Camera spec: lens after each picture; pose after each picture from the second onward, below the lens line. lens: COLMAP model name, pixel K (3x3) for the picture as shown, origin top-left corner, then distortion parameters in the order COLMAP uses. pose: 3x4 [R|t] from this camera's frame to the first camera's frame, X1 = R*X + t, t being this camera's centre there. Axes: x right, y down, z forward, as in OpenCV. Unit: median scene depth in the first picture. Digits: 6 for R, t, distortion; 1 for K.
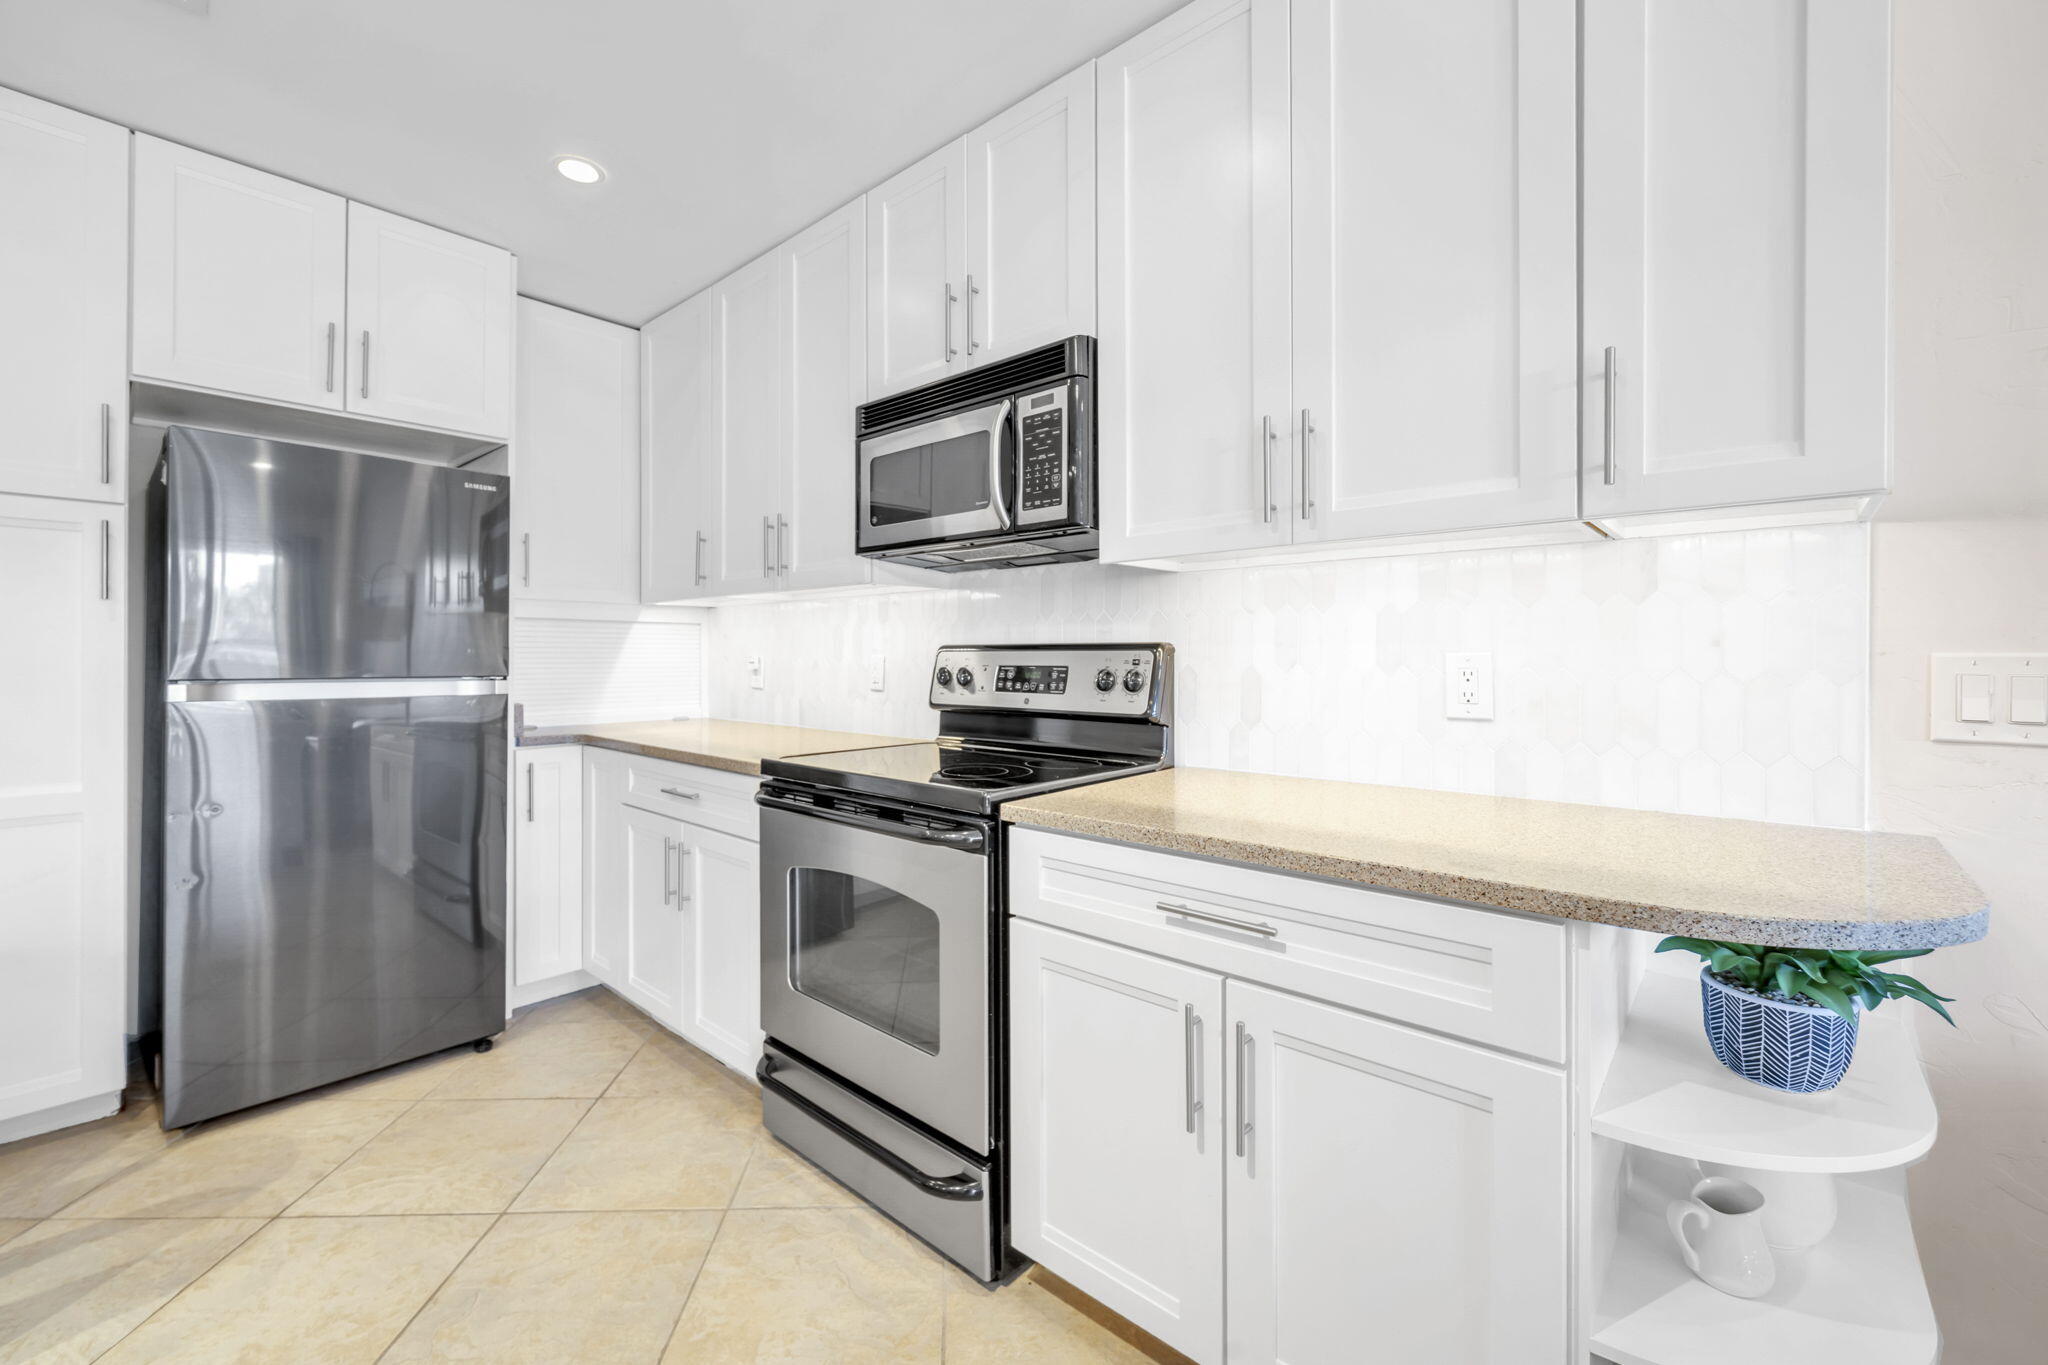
lens RADIAL K [[839.3, 0, 989.7], [0, 839.3, 654.2], [0, 0, 1]] dist [-0.003917, -0.000335]
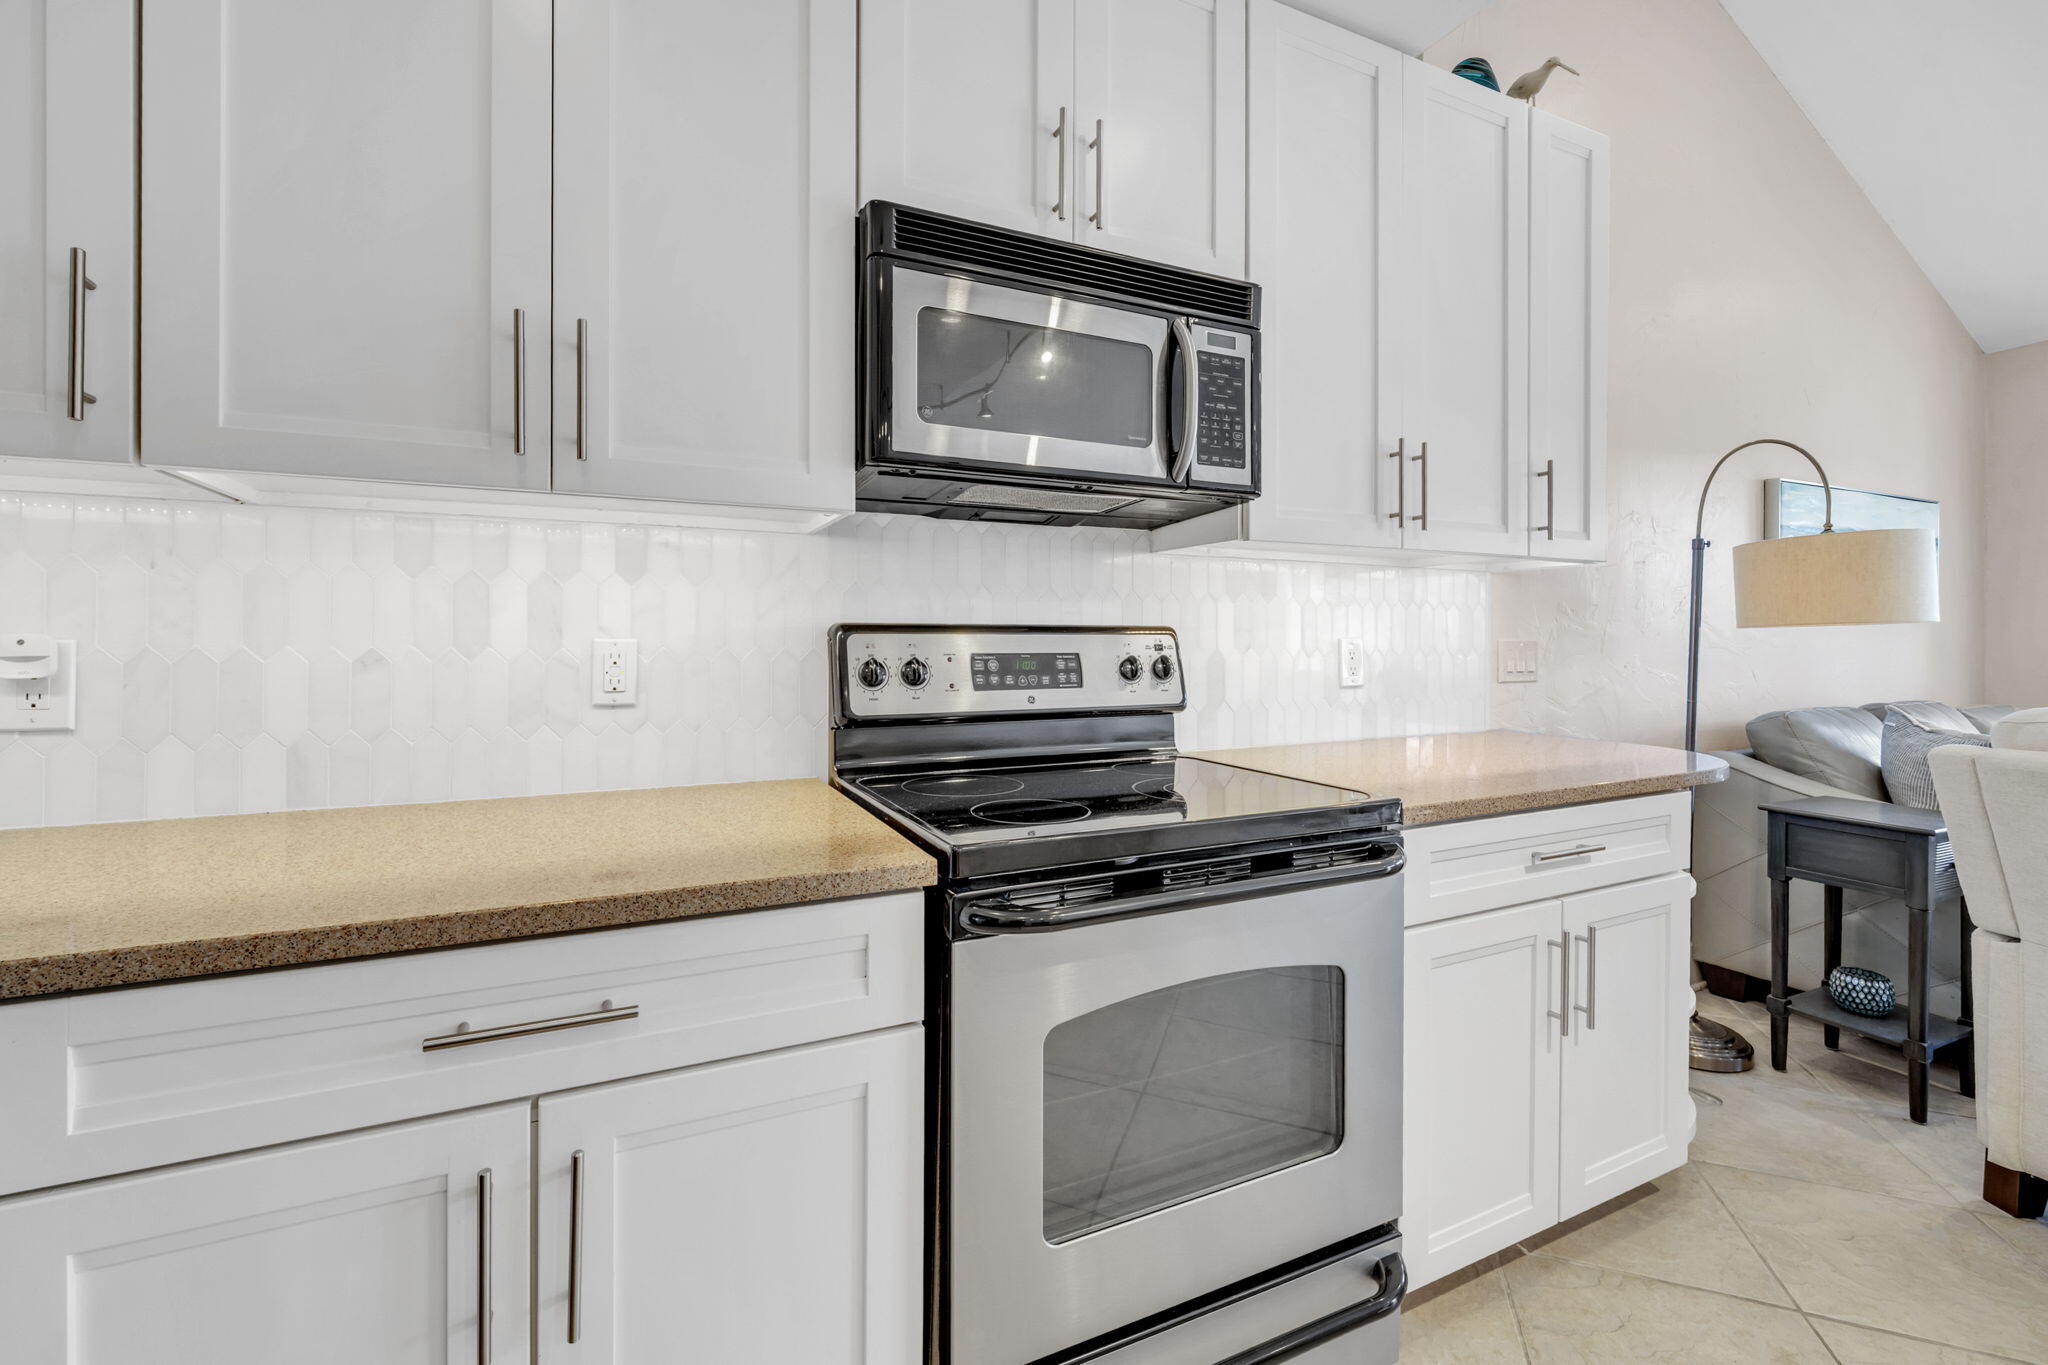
lens RADIAL K [[839.3, 0, 994.5], [0, 839.3, 642.1], [0, 0, 1]] dist [-0.003917, -0.000335]
pose [[0.386405, -0.001304, 0.922328, -0.764646], [-0.002579, 0.999994, 0.002494, 0.001914], [-0.922326, -0.003342, 0.386399, 0.833309]]
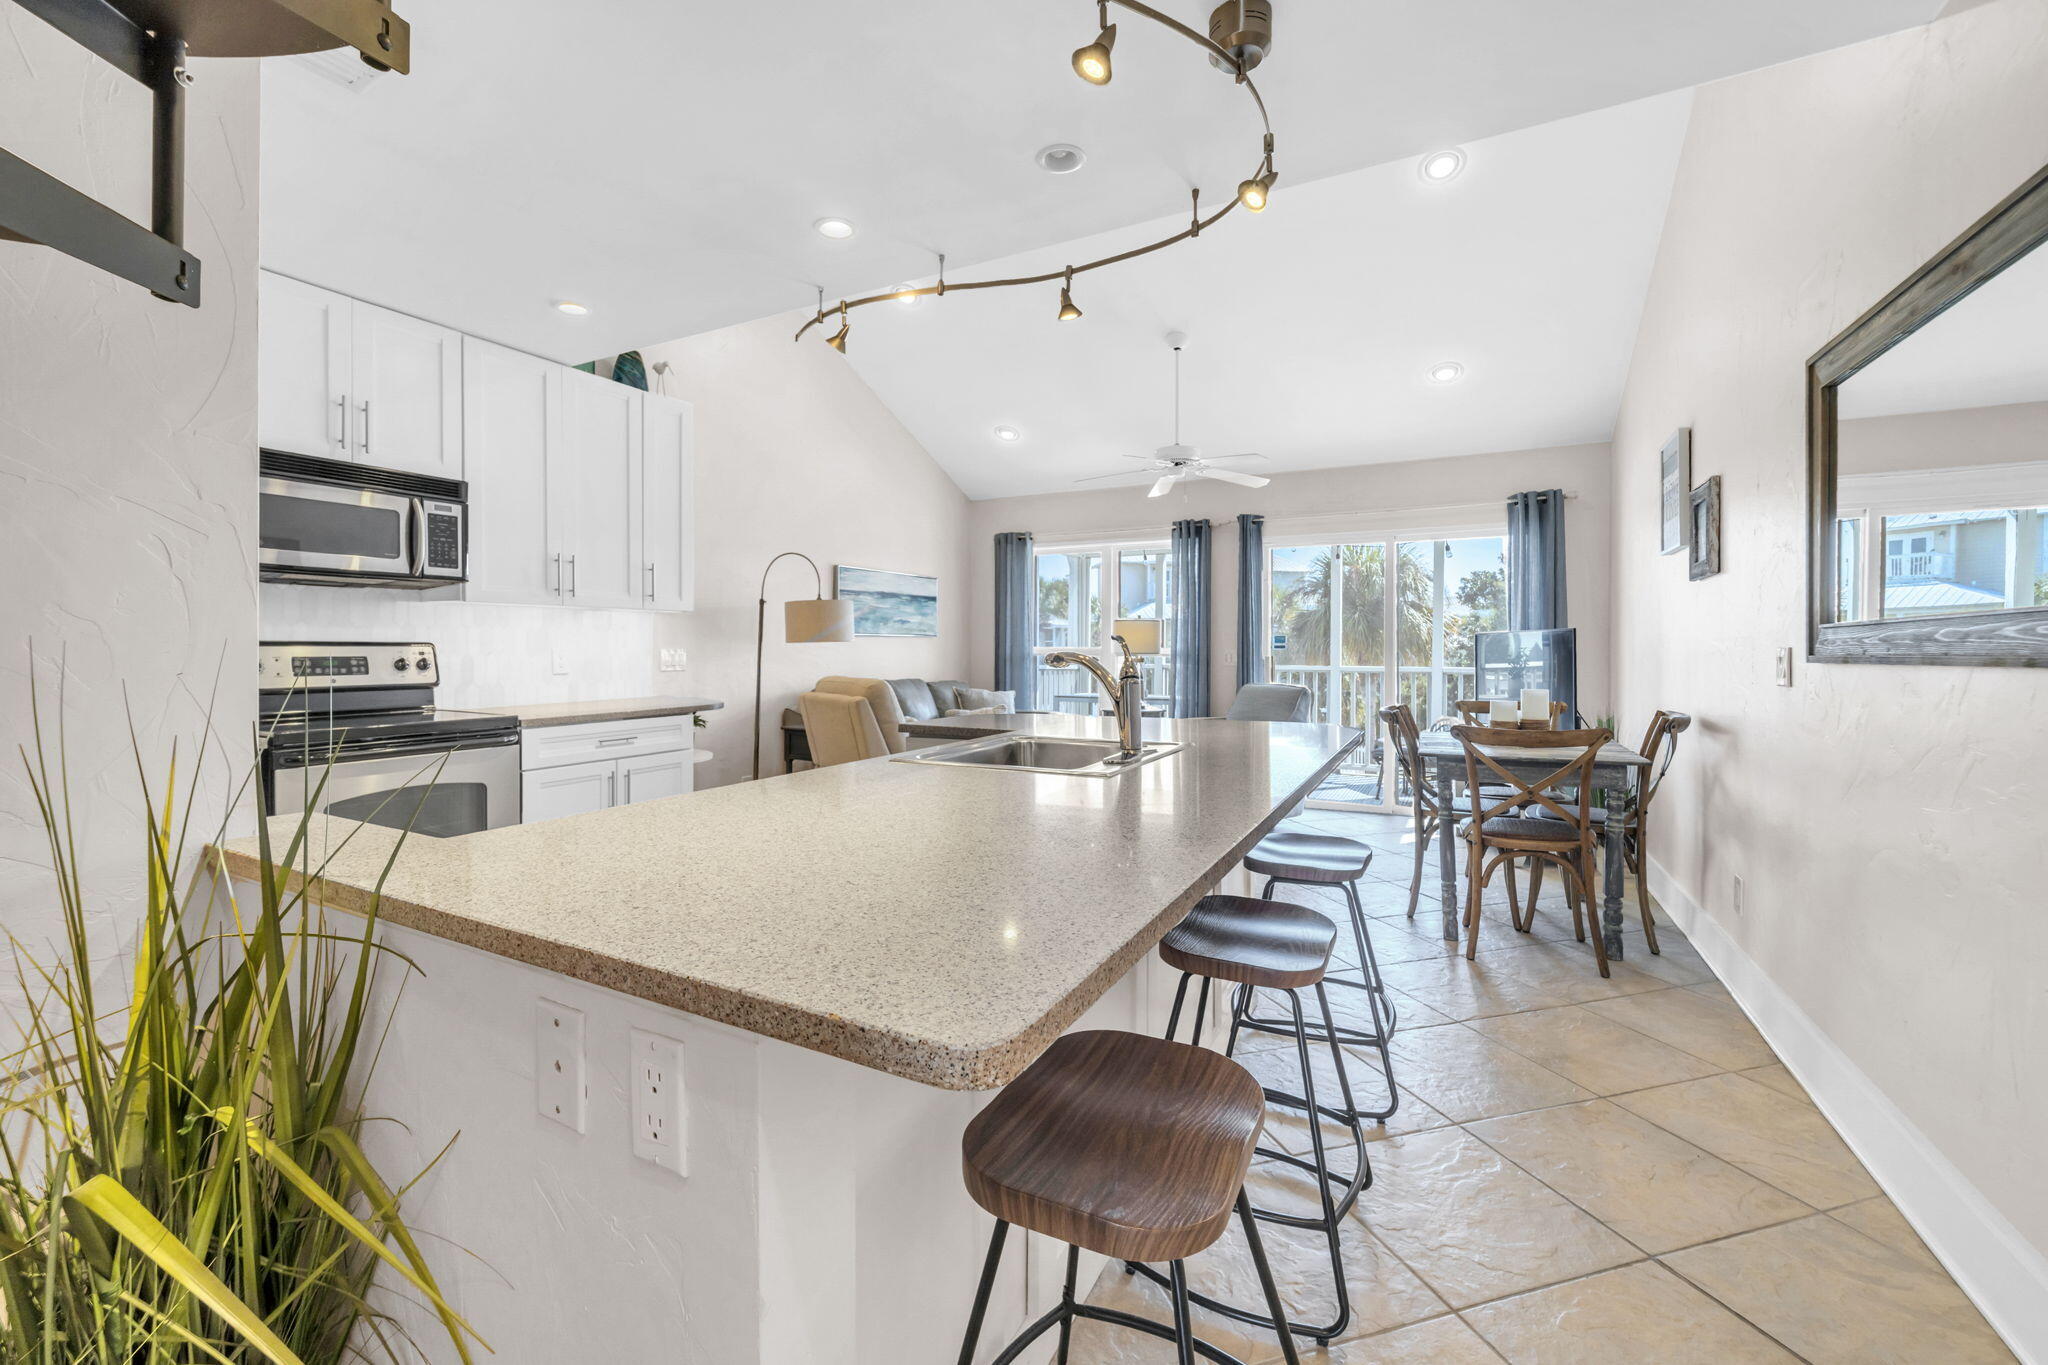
lens RADIAL K [[839.3, 0, 994.3], [0, 839.3, 658.0], [0, 0, 1]] dist [-0.003917, -0.000335]
pose [[-0.242210, -0.015723, 0.970096, -1.856519], [-0.008361, 0.999865, 0.014117, -0.015564], [-0.970188, -0.004692, -0.242309, 0.273263]]
